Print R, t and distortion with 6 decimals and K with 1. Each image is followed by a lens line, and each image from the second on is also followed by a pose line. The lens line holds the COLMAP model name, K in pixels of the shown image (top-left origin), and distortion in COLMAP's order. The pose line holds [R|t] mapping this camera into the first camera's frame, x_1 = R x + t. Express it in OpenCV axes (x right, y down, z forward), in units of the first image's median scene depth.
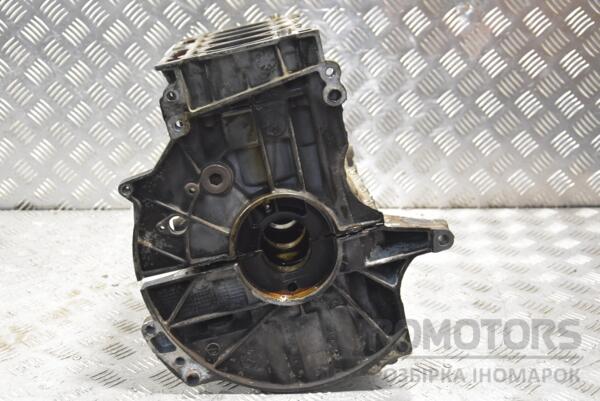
lens RADIAL K [[946.0, 0, 301.6], [0, 946.0, 201.1], [0, 0, 1]] dist [0.268341, 0.000000]
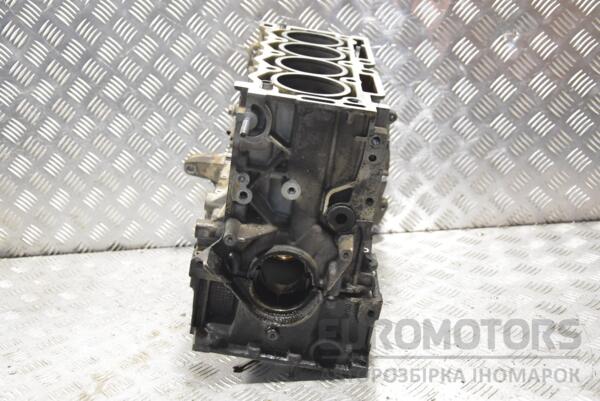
lens RADIAL K [[722.0, 0, 299.8], [0, 722.0, 199.0], [0, 0, 1]] dist [0.091614, 0.000000]
pose [[0.995378, -0.062571, -0.072849, -0.012778], [0.060711, 0.997777, -0.027477, -0.014887], [0.074406, 0.022928, 0.996964, 0.194289]]
